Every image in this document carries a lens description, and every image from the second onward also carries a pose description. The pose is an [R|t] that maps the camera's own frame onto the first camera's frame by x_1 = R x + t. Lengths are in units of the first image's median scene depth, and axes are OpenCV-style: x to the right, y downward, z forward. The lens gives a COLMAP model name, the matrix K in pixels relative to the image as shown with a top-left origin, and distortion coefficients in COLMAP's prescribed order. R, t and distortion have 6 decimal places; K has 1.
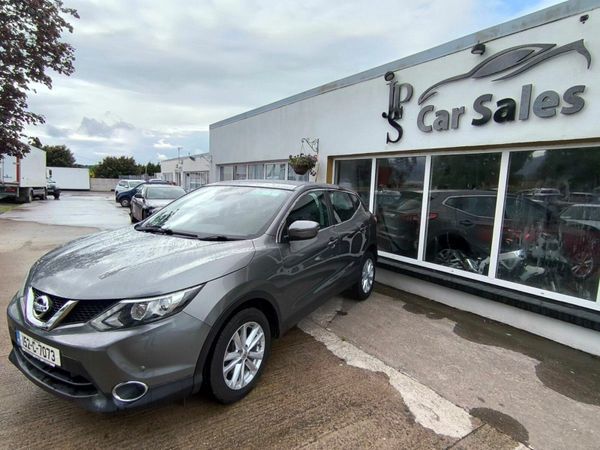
lens RADIAL K [[351.4, 0, 301.2], [0, 351.4, 213.8], [0, 0, 1]] dist [-0.004499, 0.001505]
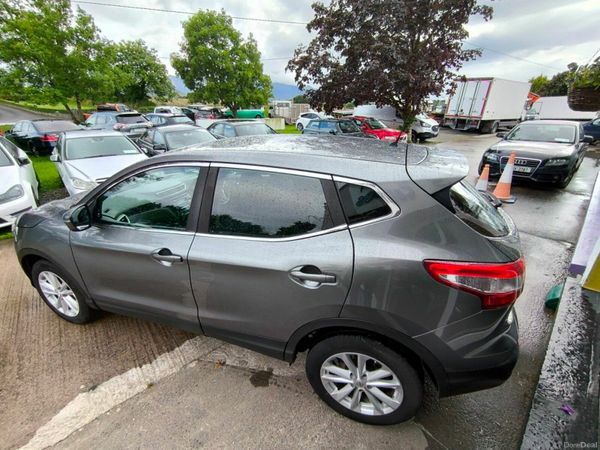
lens RADIAL K [[272.7, 0, 300.0], [0, 272.7, 225.0], [0, 0, 1]] dist [-0.020722, 0.013230]
pose [[0.161711, 0.352998, -0.921543, 0.285432], [-0.057547, 0.935618, 0.348291, -0.076208], [0.985159, -0.003291, 0.171614, 0.617191]]
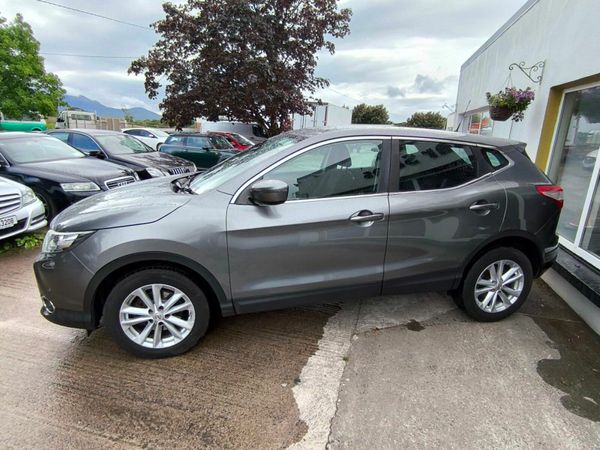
lens RADIAL K [[351.4, 0, 301.2], [0, 351.4, 213.8], [0, 0, 1]] dist [-0.004499, 0.001505]
pose [[0.664096, 0.152685, -0.731891, 0.269081], [-0.061743, 0.986781, 0.149835, -0.010487], [0.745093, -0.054316, 0.664745, 0.252054]]
